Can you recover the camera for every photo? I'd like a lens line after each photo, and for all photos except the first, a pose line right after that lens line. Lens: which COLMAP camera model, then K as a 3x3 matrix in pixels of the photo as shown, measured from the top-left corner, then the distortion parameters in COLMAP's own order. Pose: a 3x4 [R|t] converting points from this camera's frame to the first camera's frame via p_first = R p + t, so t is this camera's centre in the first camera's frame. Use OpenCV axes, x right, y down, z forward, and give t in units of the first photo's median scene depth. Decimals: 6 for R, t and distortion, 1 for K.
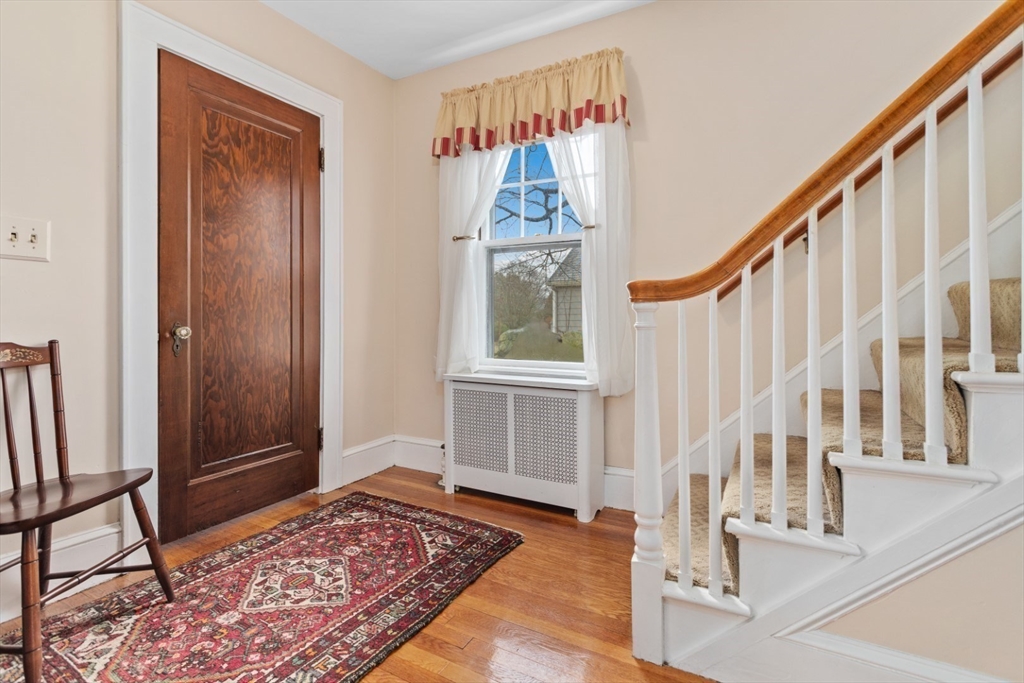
lens RADIAL K [[489.0, 0, 511.9], [0, 489.0, 315.9], [0, 0, 1]] dist [0.002920, 0.001893]
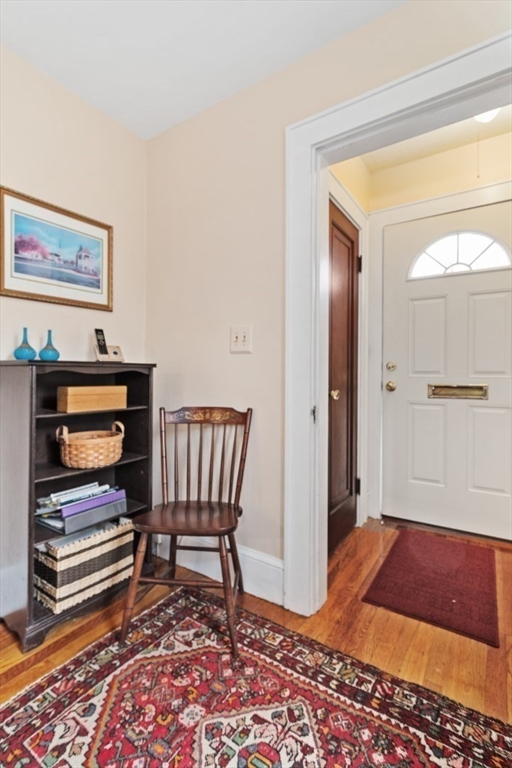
lens RADIAL K [[366.8, 0, 253.7], [0, 366.8, 378.1], [0, 0, 1]] dist [0.002920, 0.001893]
pose [[-0.072046, 0.000269, -0.997401, 0.113983], [-0.007673, 0.999970, 0.000824, -0.036949], [0.997372, 0.007713, -0.072041, 1.023364]]
